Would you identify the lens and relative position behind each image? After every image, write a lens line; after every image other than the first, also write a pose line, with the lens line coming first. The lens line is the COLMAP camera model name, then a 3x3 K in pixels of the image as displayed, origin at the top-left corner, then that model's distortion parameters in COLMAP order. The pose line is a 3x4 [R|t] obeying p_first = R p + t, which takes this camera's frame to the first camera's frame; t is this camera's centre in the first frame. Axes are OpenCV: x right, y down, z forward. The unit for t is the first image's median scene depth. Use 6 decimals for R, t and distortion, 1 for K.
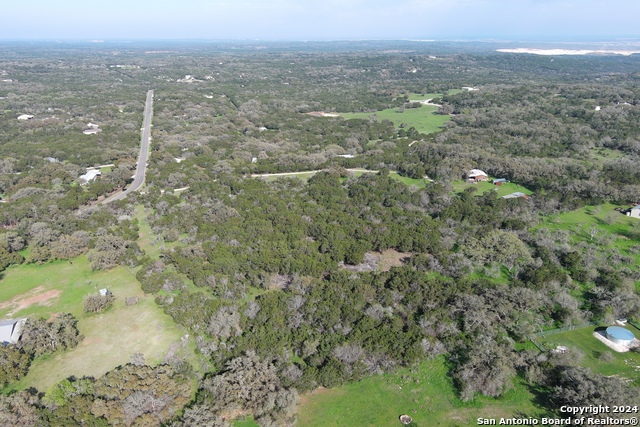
lens RADIAL K [[494.0, 0, 320.0], [0, 494.0, 213.5], [0, 0, 1]] dist [0.008689, -0.011068]
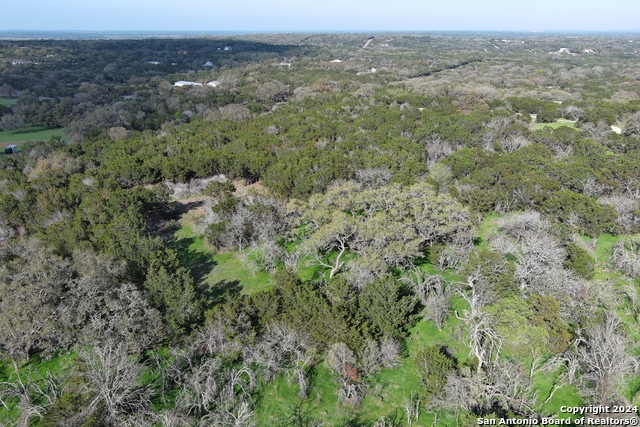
lens RADIAL K [[494.0, 0, 320.0], [0, 494.0, 213.5], [0, 0, 1]] dist [0.008689, -0.011068]
pose [[0.690873, 0.253931, -0.676915, 0.207629], [-0.246118, 0.962972, 0.110047, 0.012795], [0.679795, 0.090573, 0.727788, 0.256848]]
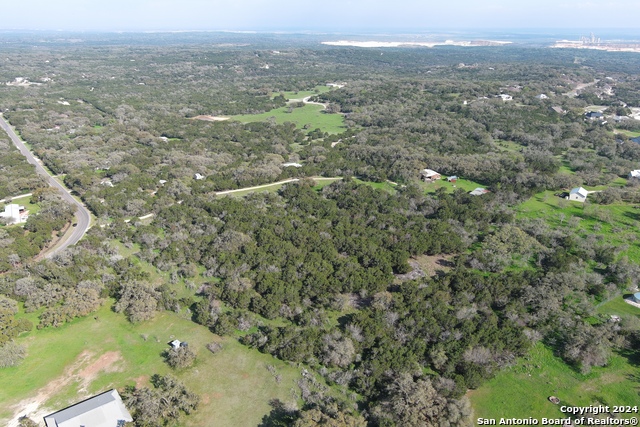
lens RADIAL K [[494.0, 0, 320.0], [0, 494.0, 213.5], [0, 0, 1]] dist [0.008689, -0.011068]
pose [[0.941420, -0.113471, 0.317573, -0.157618], [0.108195, 0.993539, 0.034264, -0.030723], [-0.319409, 0.002103, 0.947615, 0.010560]]
